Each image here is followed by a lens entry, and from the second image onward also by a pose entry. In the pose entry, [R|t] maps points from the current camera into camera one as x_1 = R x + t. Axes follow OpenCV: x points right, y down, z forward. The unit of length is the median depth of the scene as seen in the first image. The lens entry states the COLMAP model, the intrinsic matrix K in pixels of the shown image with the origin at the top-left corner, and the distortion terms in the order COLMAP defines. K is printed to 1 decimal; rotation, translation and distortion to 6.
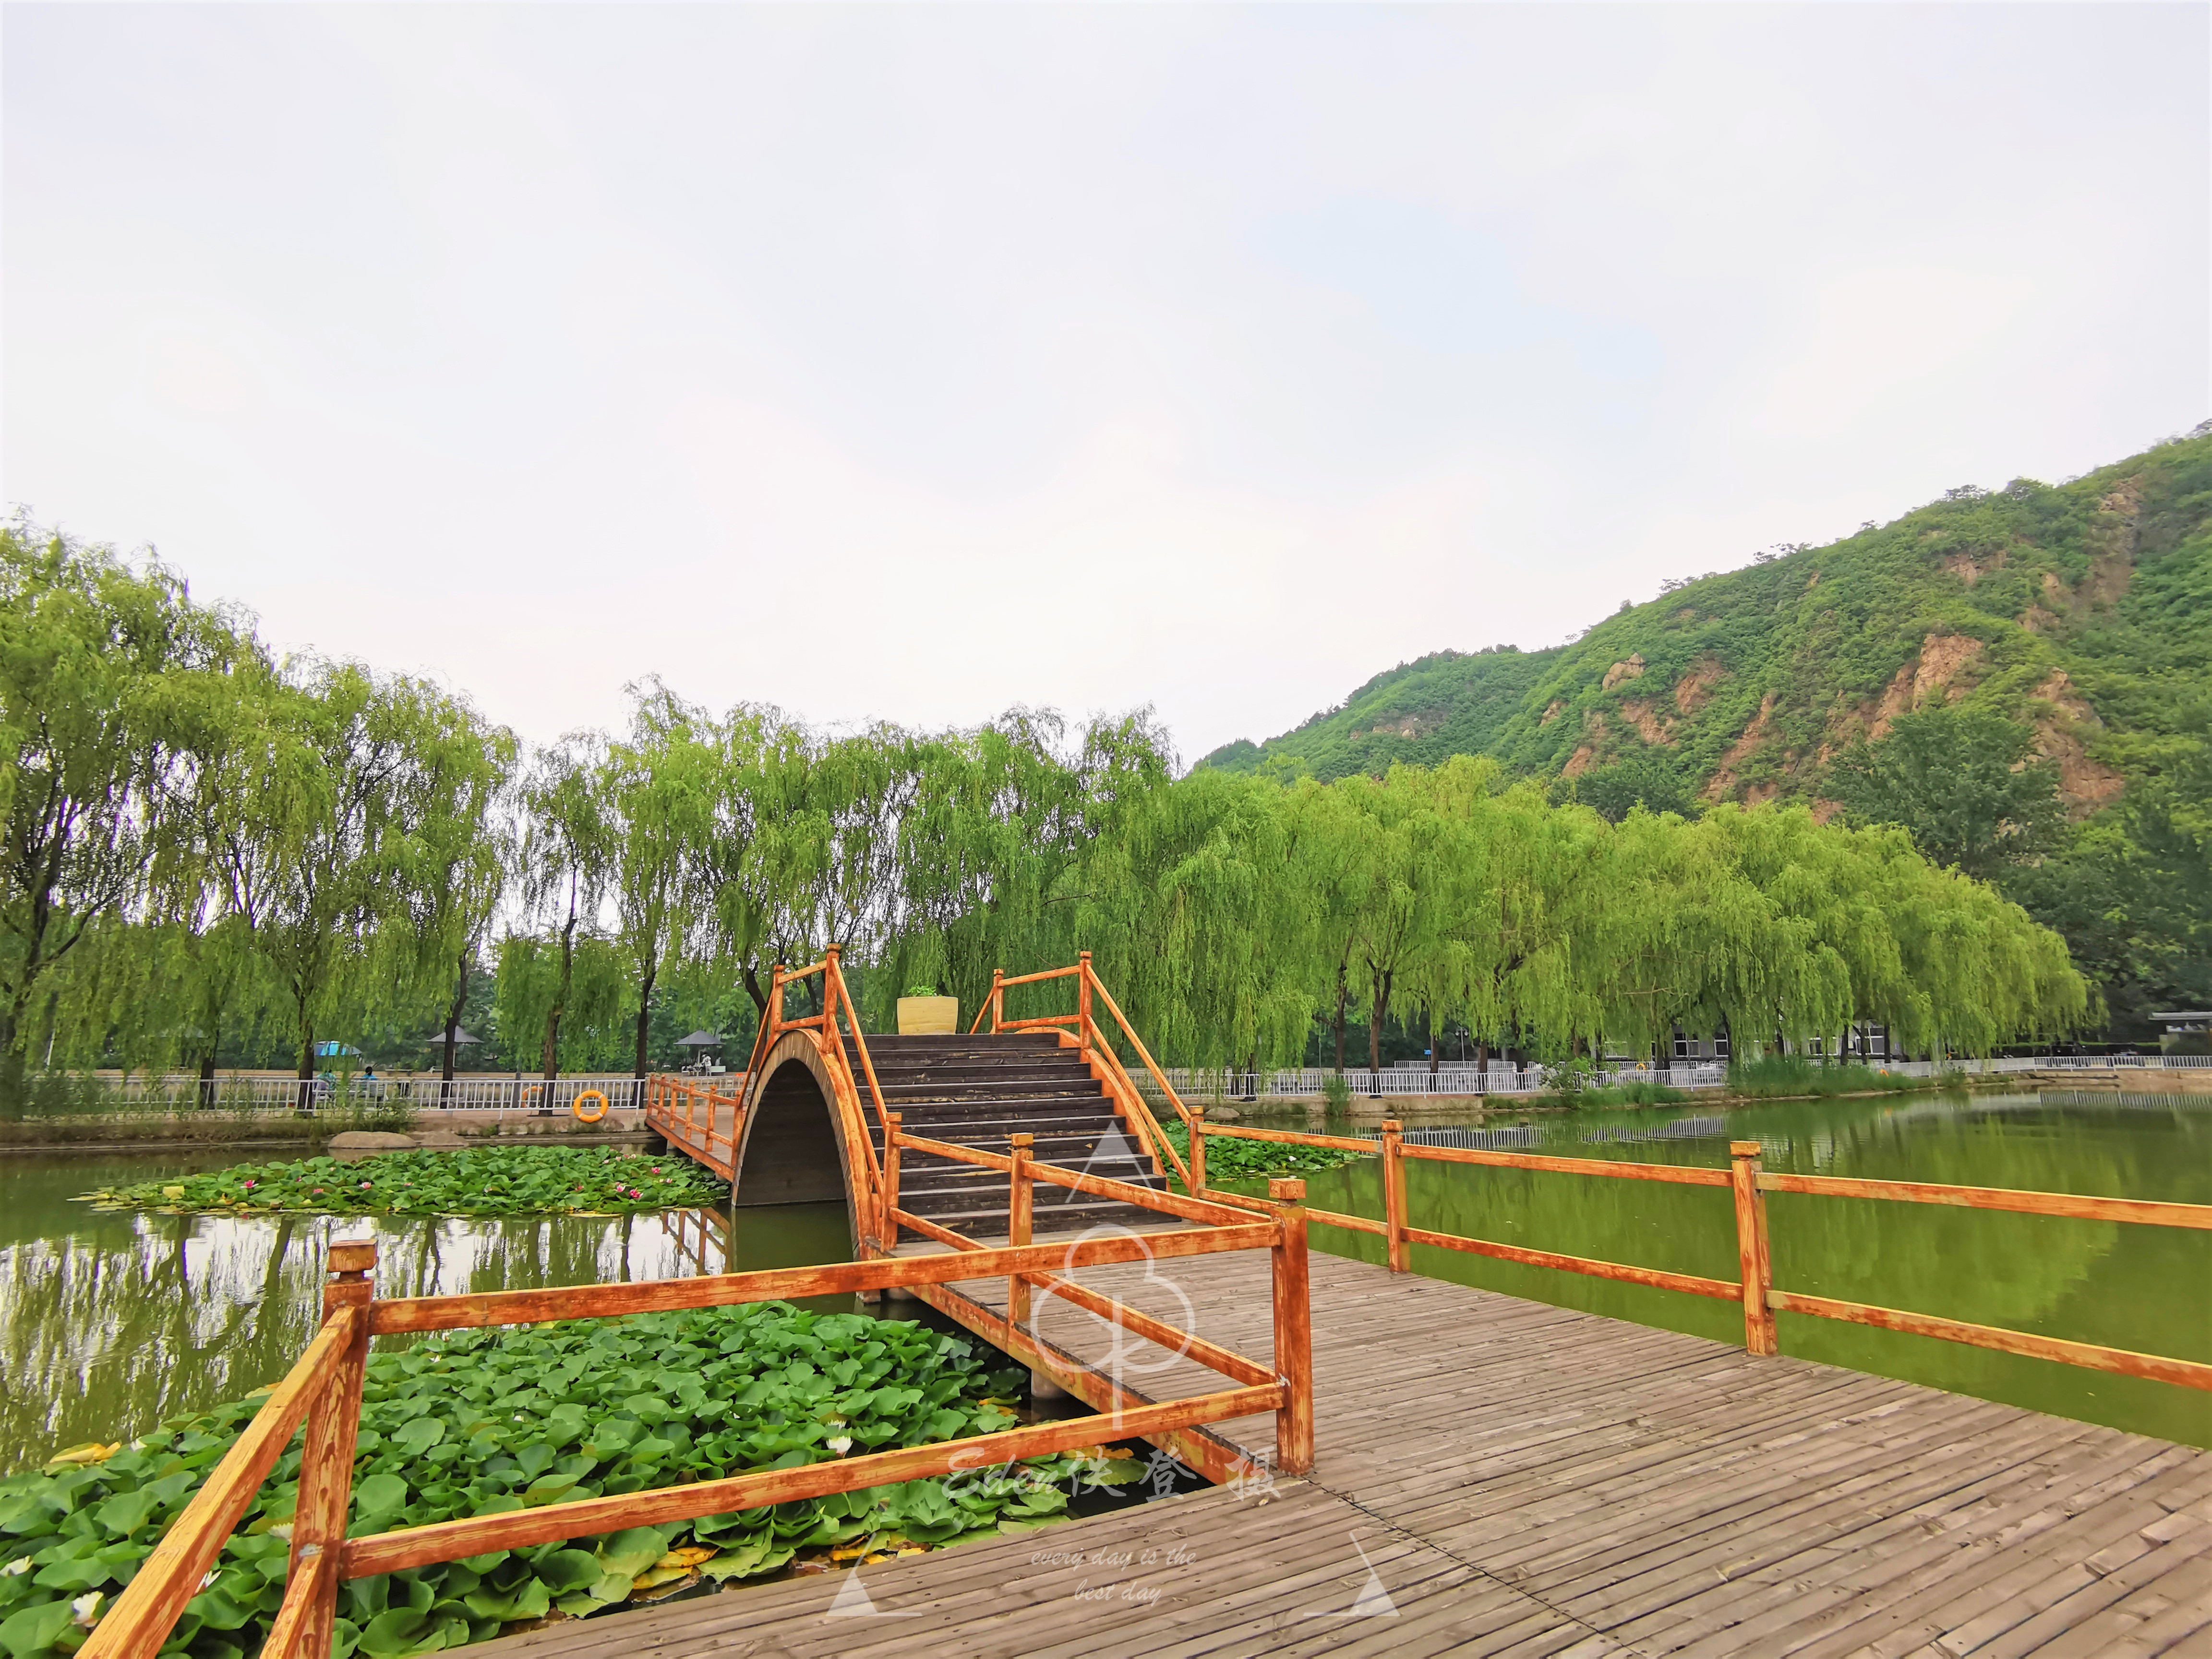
lens RADIAL K [[1138.3, 0, 1106.0], [0, 1138.3, 829.5], [0, 0, 1]] dist [0.000326, 0.000303]
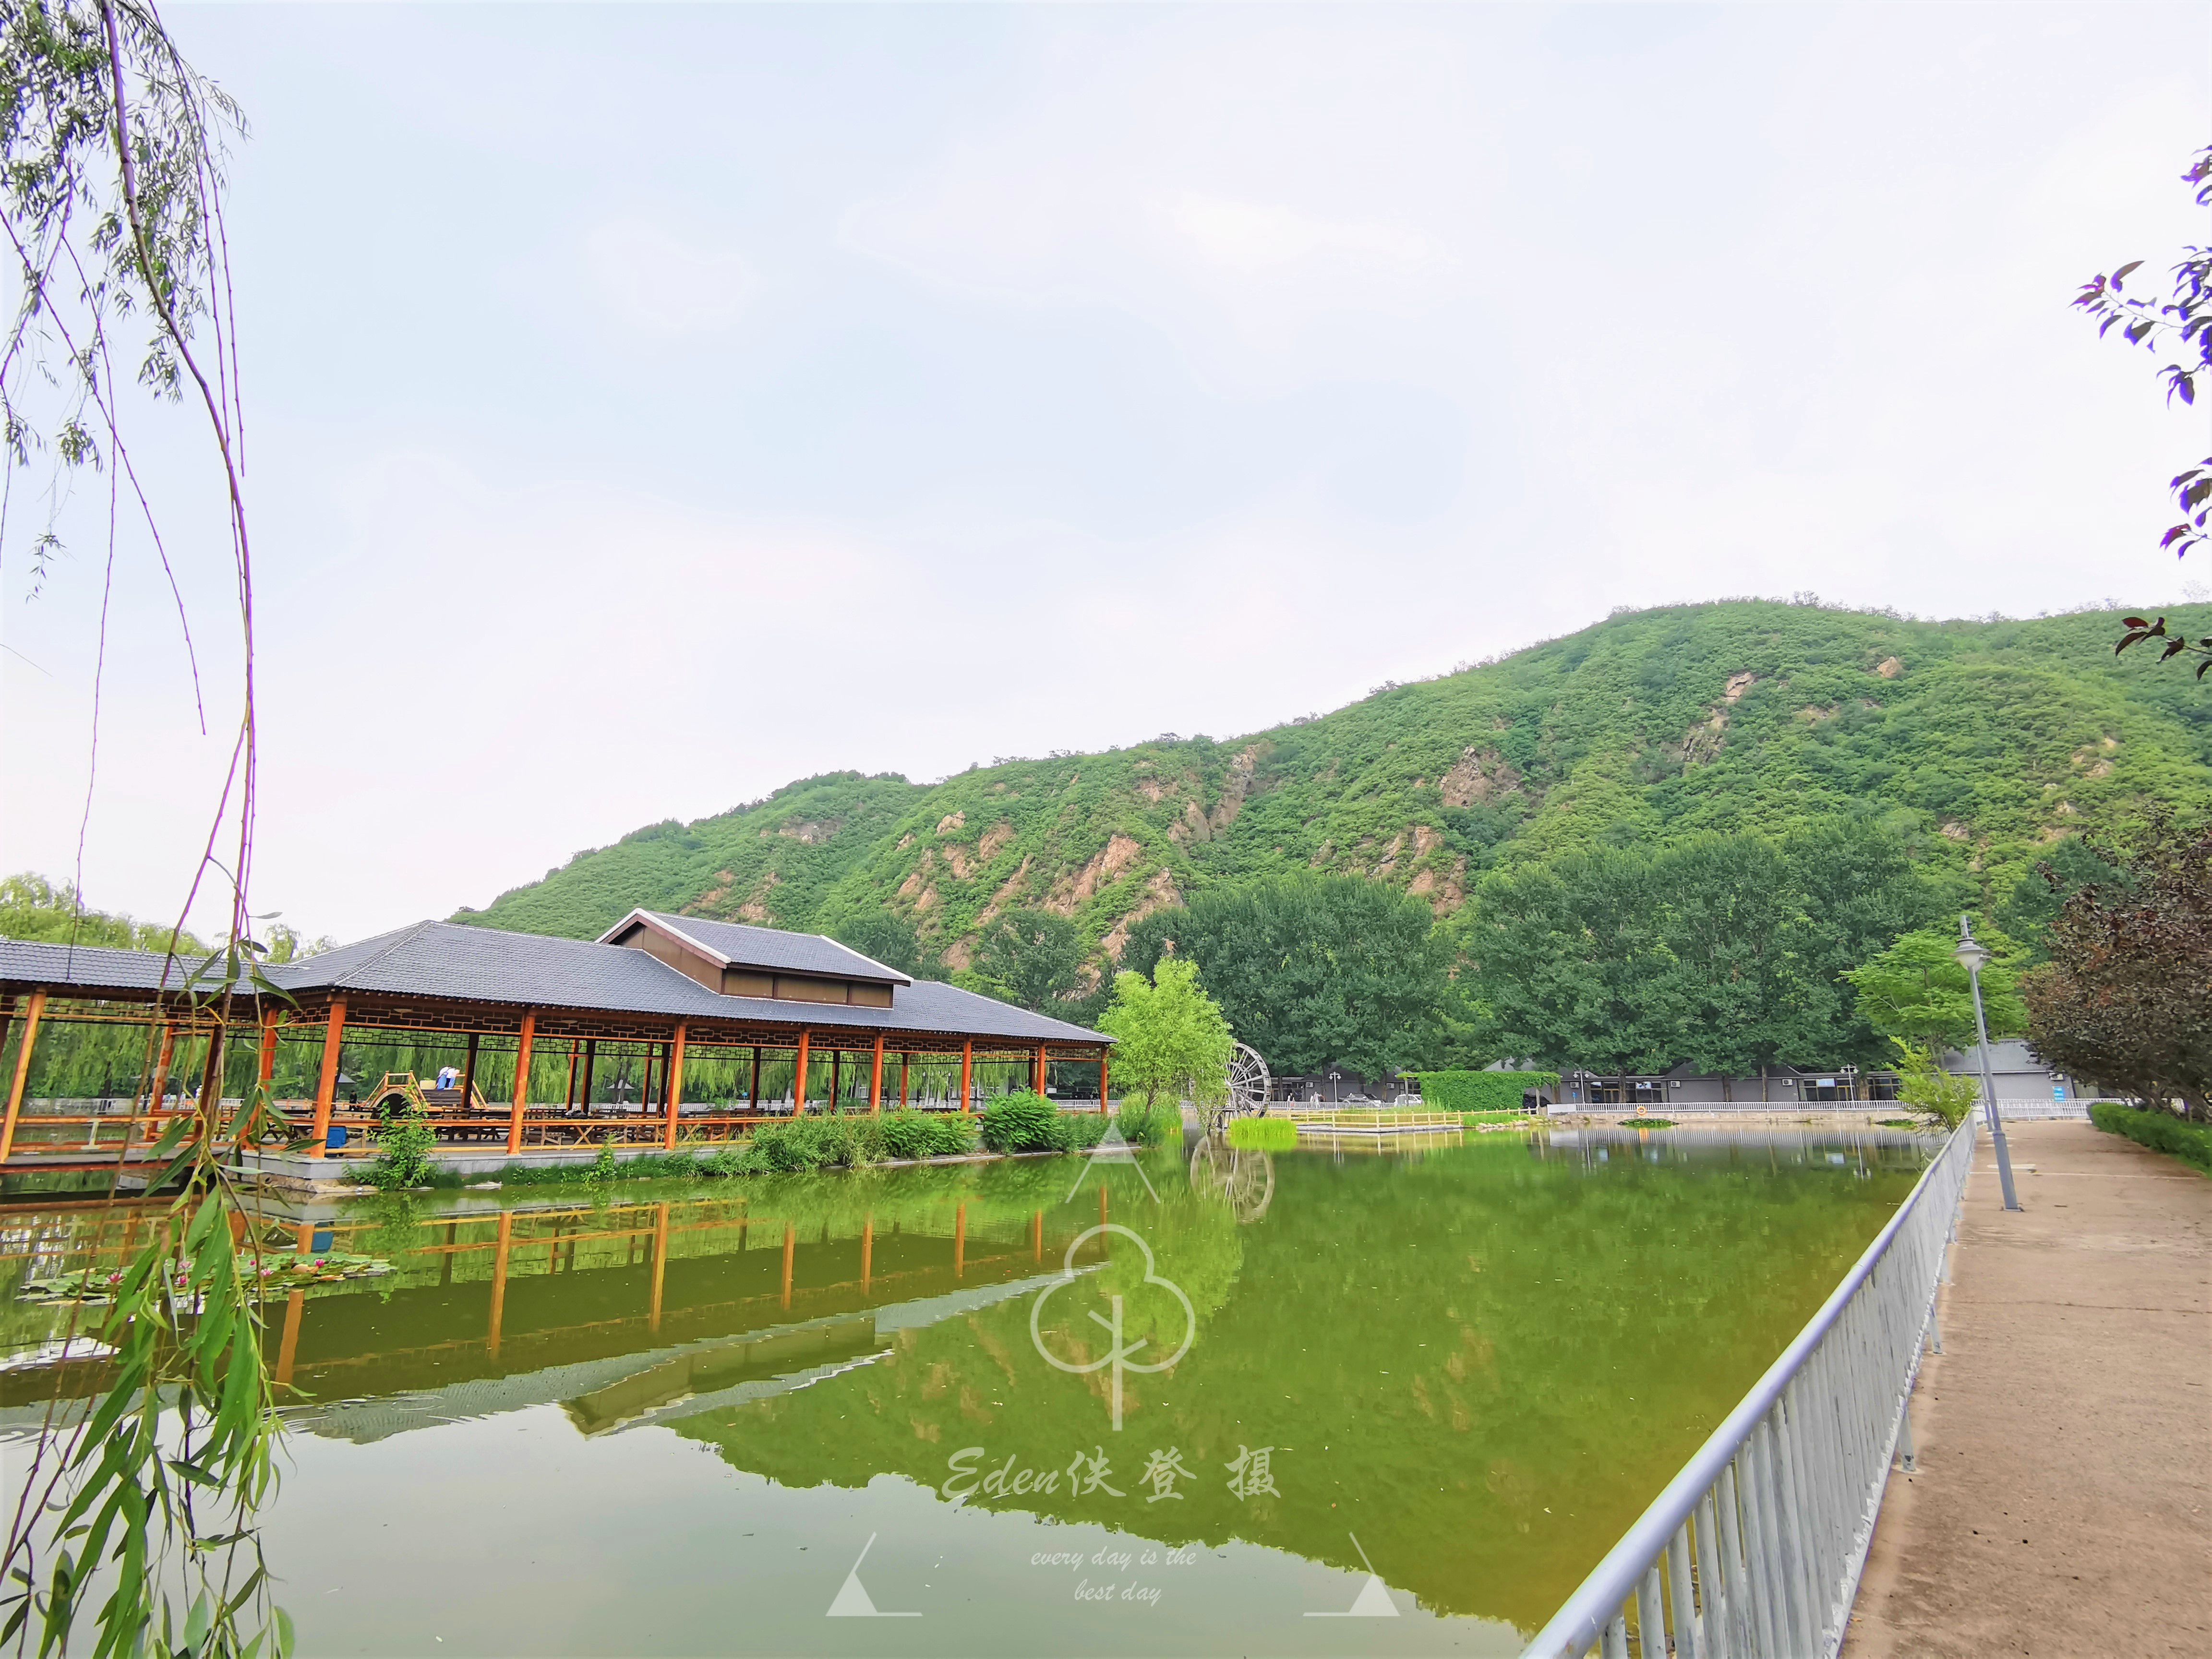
lens RADIAL K [[1138.3, 0, 1106.0], [0, 1138.3, 829.5], [0, 0, 1]] dist [0.000326, 0.000303]
pose [[0.890502, 0.122075, 0.438296, 0.002899], [-0.110078, 0.992520, -0.052790, -0.076260], [-0.441462, -0.001237, 0.897279, -0.368942]]
